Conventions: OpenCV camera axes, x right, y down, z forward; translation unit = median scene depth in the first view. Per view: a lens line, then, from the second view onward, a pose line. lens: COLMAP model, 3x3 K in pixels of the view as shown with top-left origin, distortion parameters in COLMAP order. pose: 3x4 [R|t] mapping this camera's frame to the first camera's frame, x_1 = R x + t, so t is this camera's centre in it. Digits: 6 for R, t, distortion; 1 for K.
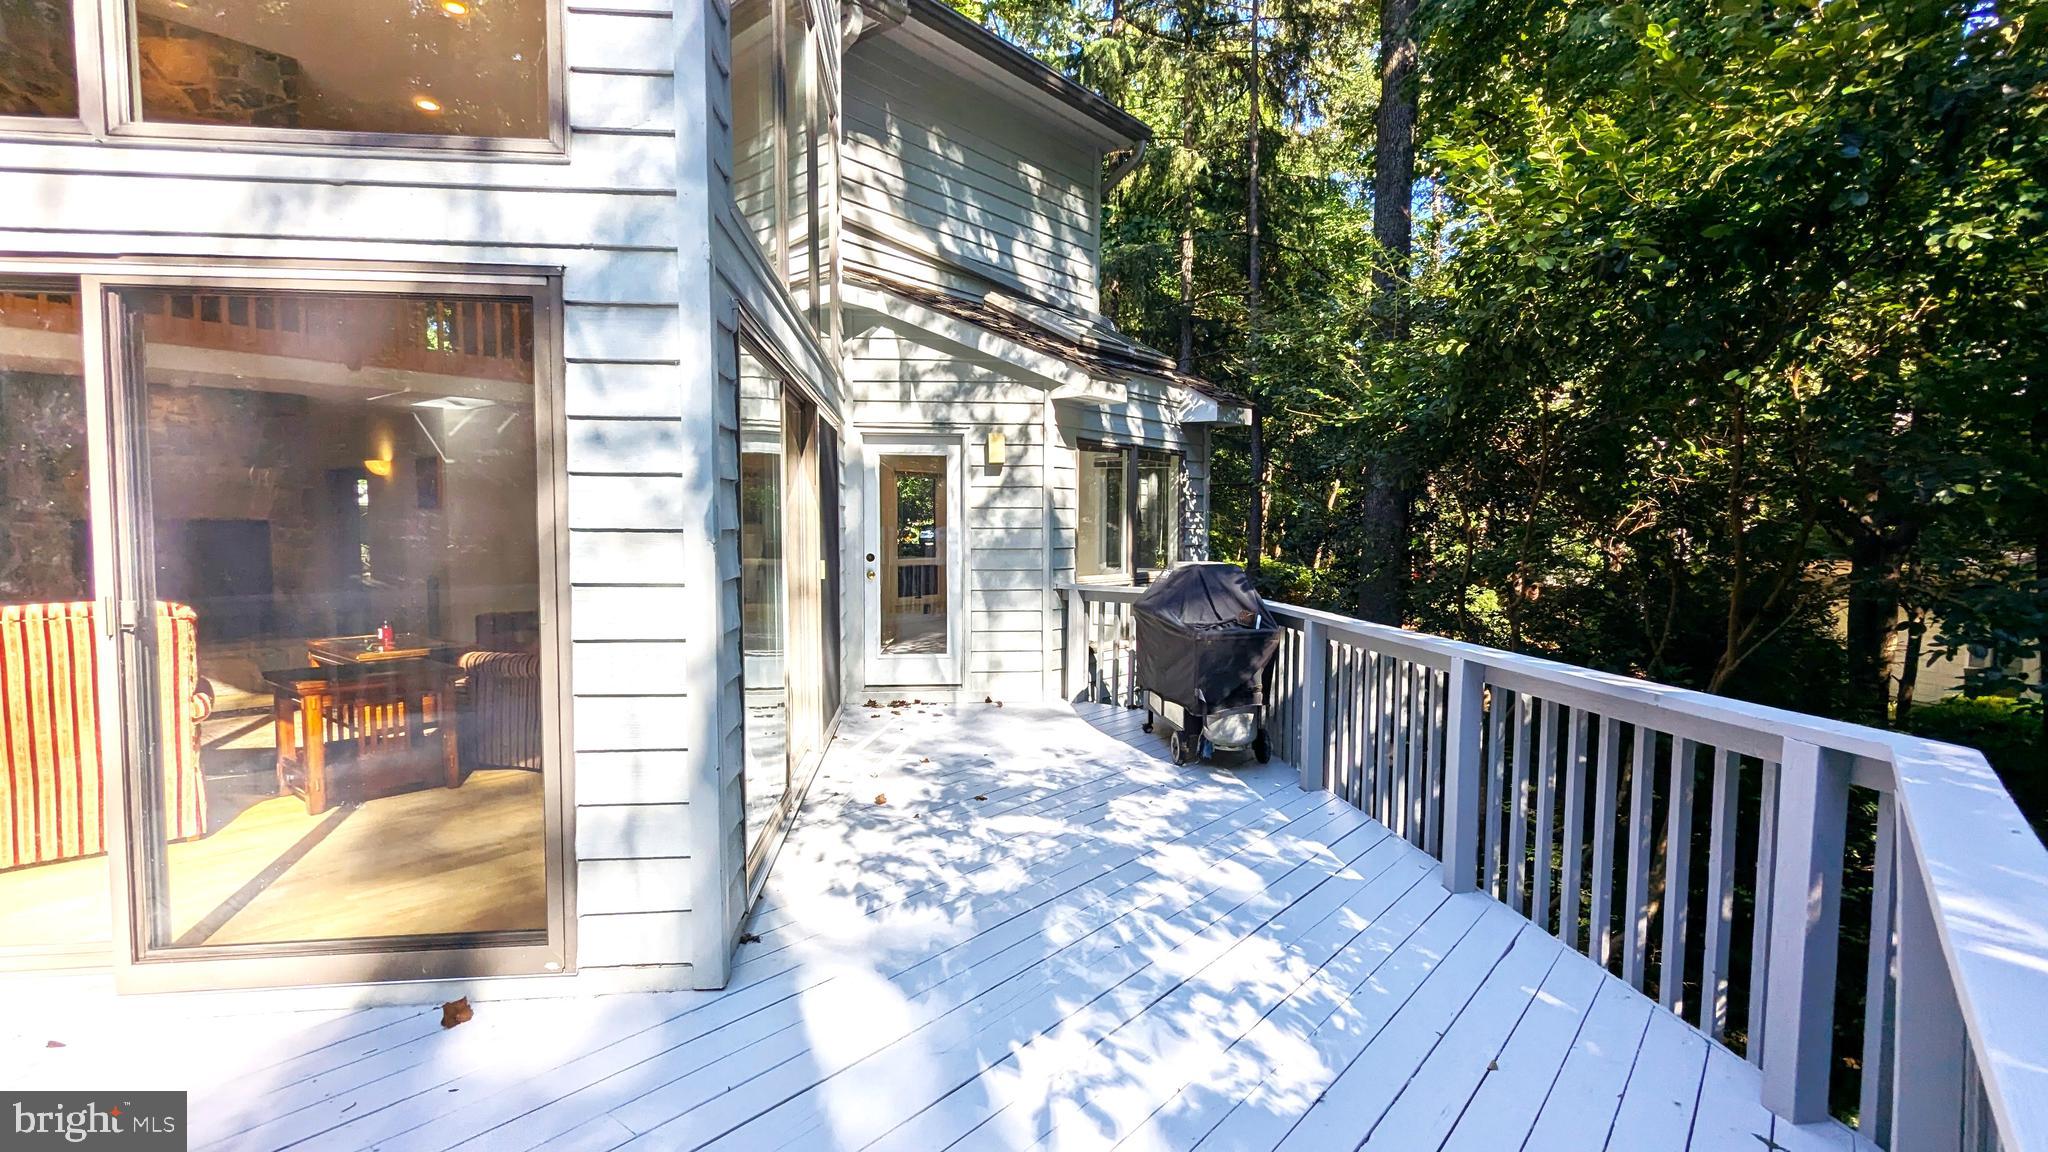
lens RADIAL K [[965.1, 0, 1023.8], [0, 965.1, 583.6], [0, 0, 1]] dist [-0.001429, -0.000519]
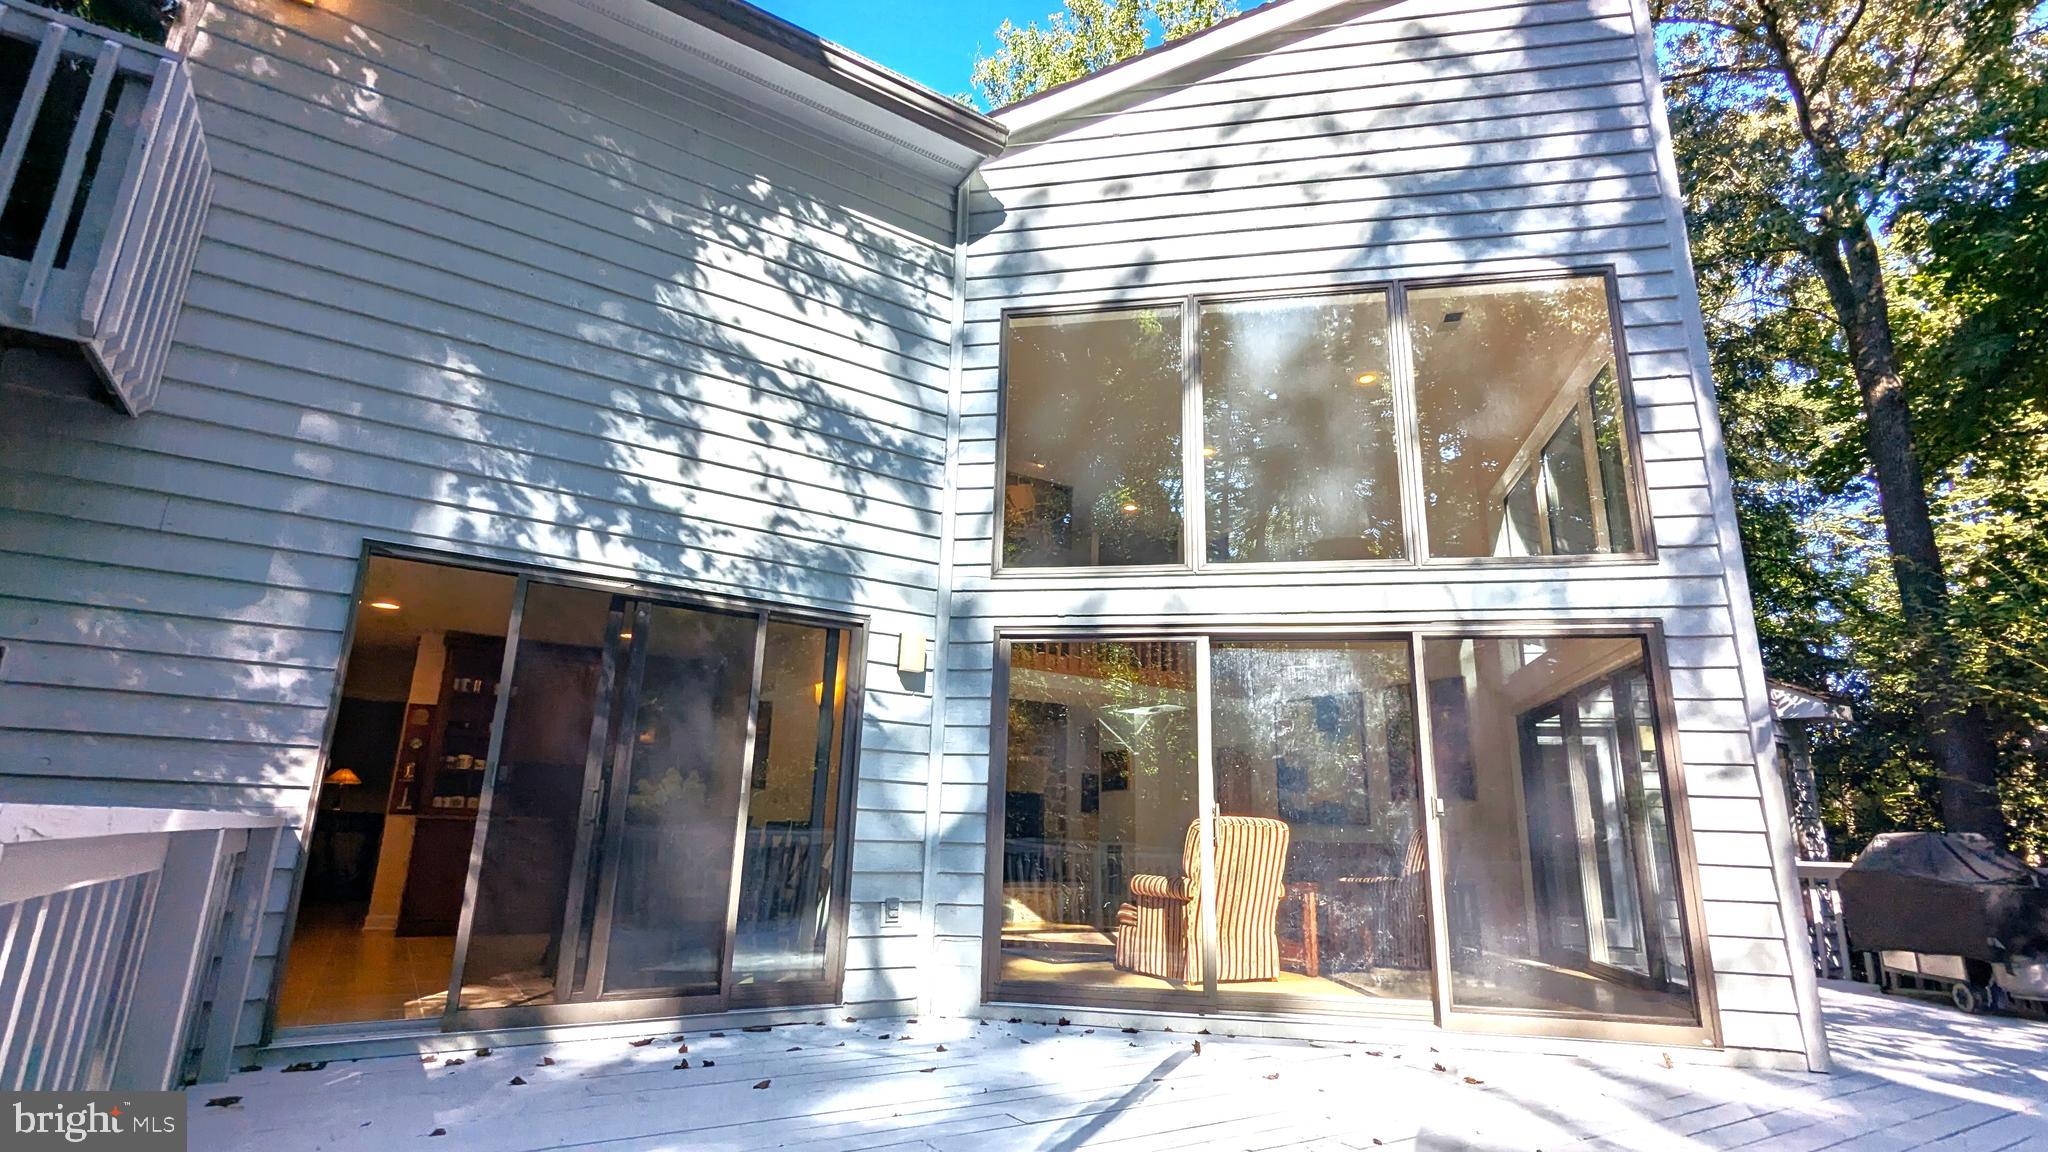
lens RADIAL K [[966.7, 0, 1023.1], [0, 966.7, 583.8], [0, 0, 1]] dist [0.003042, 0.000665]
pose [[0.950543, -0.054094, -0.305846, -0.692673], [-0.045788, 0.949552, -0.310248, 0.153065], [0.307199, 0.308908, 0.900113, -0.678568]]
